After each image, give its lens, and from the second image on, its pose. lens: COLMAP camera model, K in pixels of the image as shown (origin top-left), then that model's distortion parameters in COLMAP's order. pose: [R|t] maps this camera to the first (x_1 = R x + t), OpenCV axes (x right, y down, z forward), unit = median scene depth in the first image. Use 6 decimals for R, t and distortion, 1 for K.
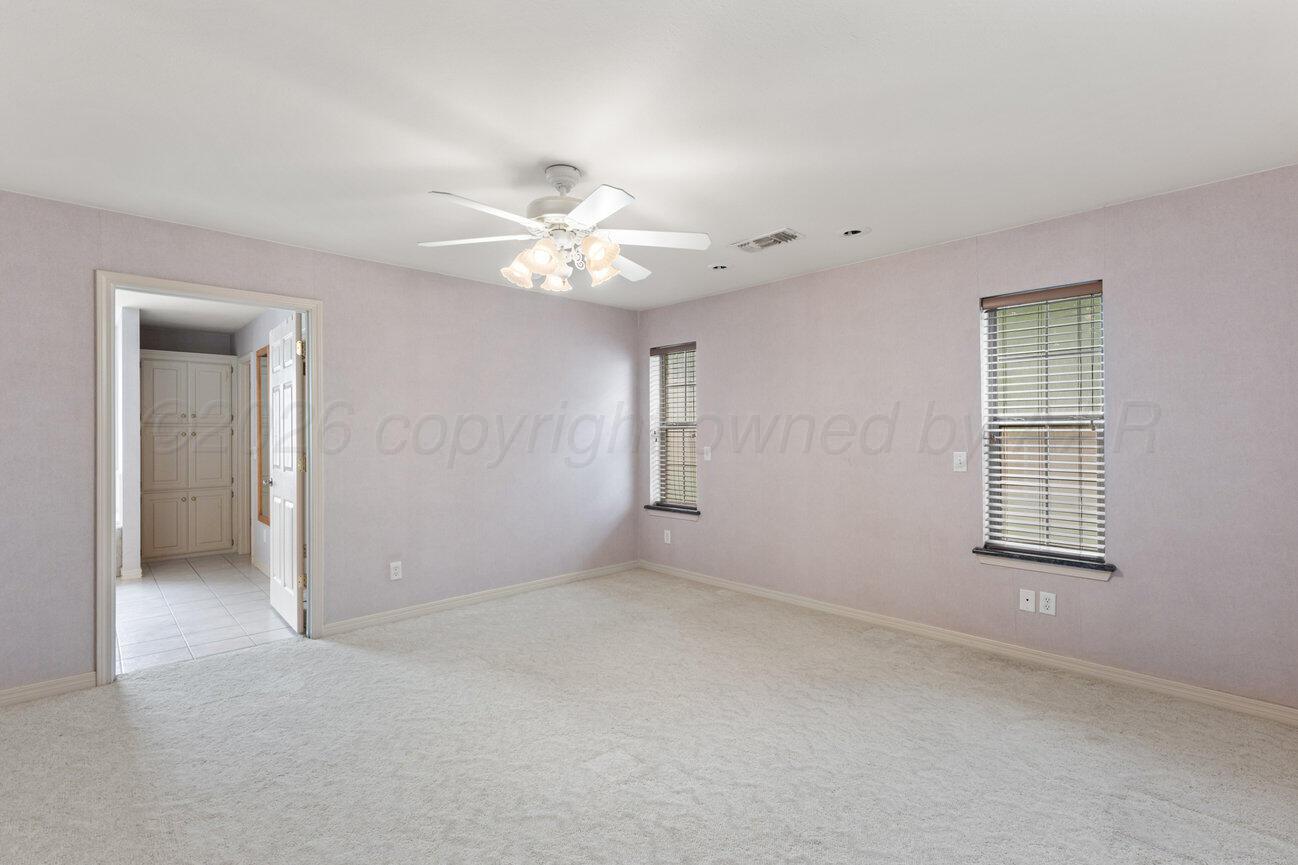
lens RADIAL K [[596.1, 0, 649.0], [0, 596.1, 432.5], [0, 0, 1]] dist [-0.000562, -0.000113]
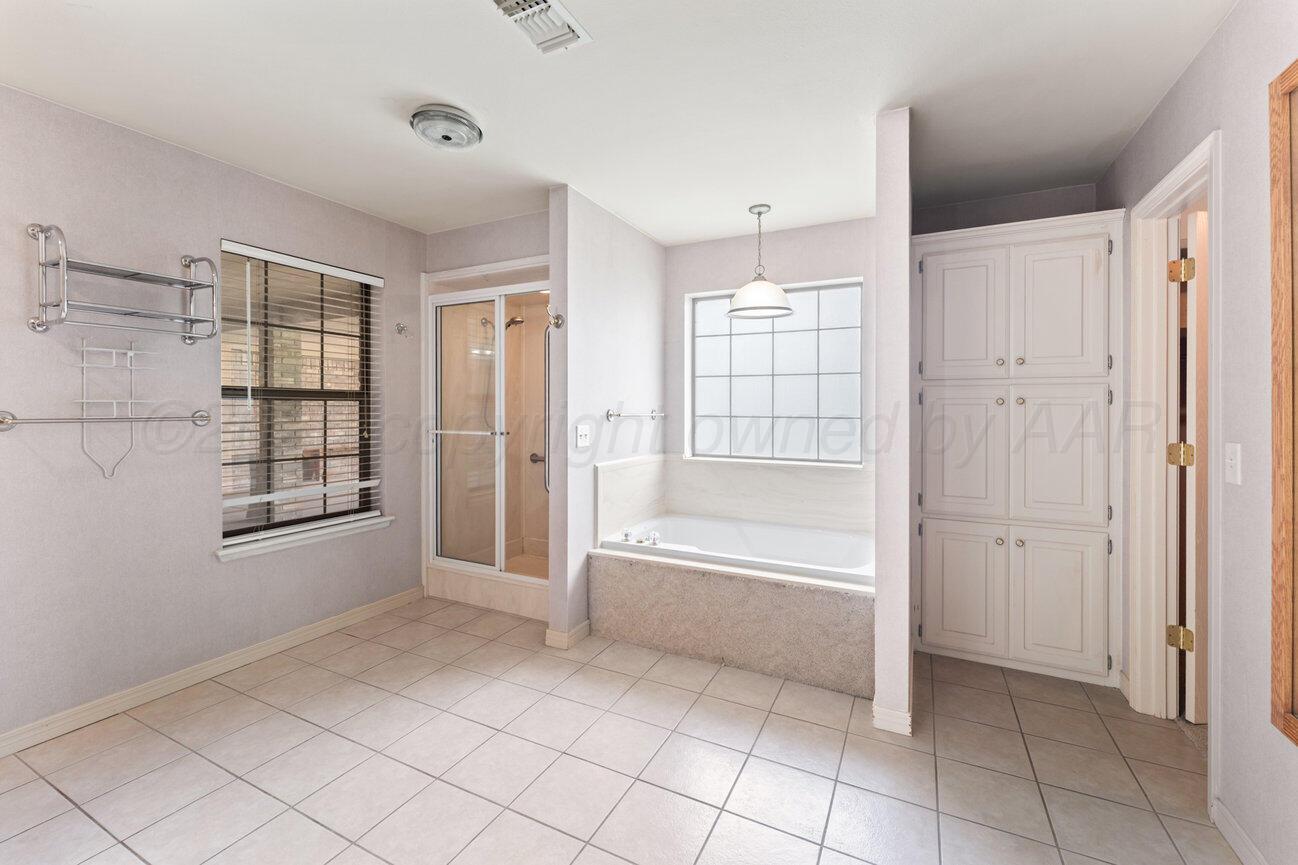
lens RADIAL K [[540.0, 0, 652.8], [0, 540.0, 410.0], [0, 0, 1]] dist [-0.000533, -0.000177]
pose [[0.342350, 0.007141, -0.939546, -0.476245], [0.001977, 0.999963, 0.008321, 0.005243], [0.939571, -0.004706, 0.342323, 0.599003]]
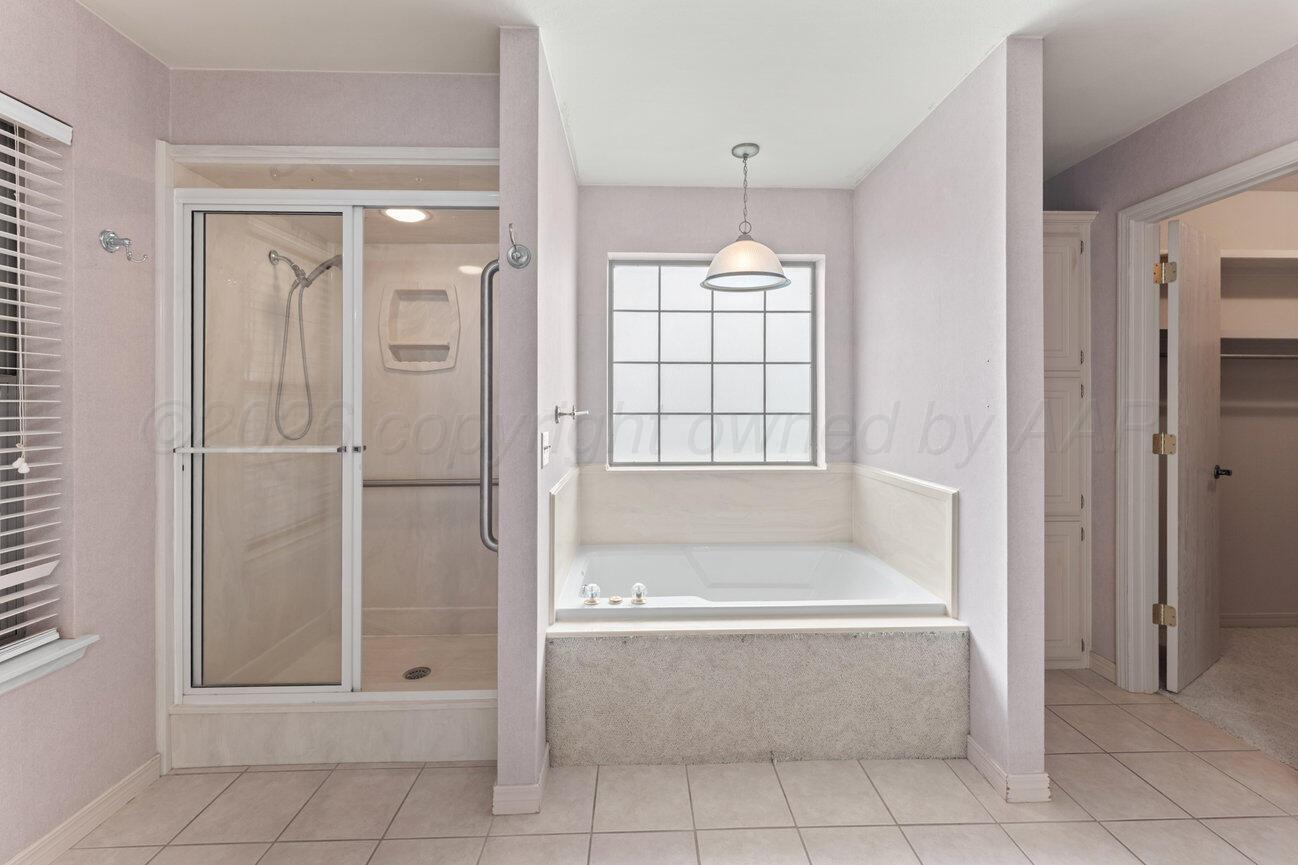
lens RADIAL K [[536.8, 0, 656.1], [0, 536.8, 401.7], [0, 0, 1]] dist [0.001544, -0.000350]
pose [[0.749910, -0.000851, -0.661539, -0.703399], [0.003604, 0.999990, 0.002798, 0.005782], [0.661530, -0.004483, 0.749905, 0.525841]]
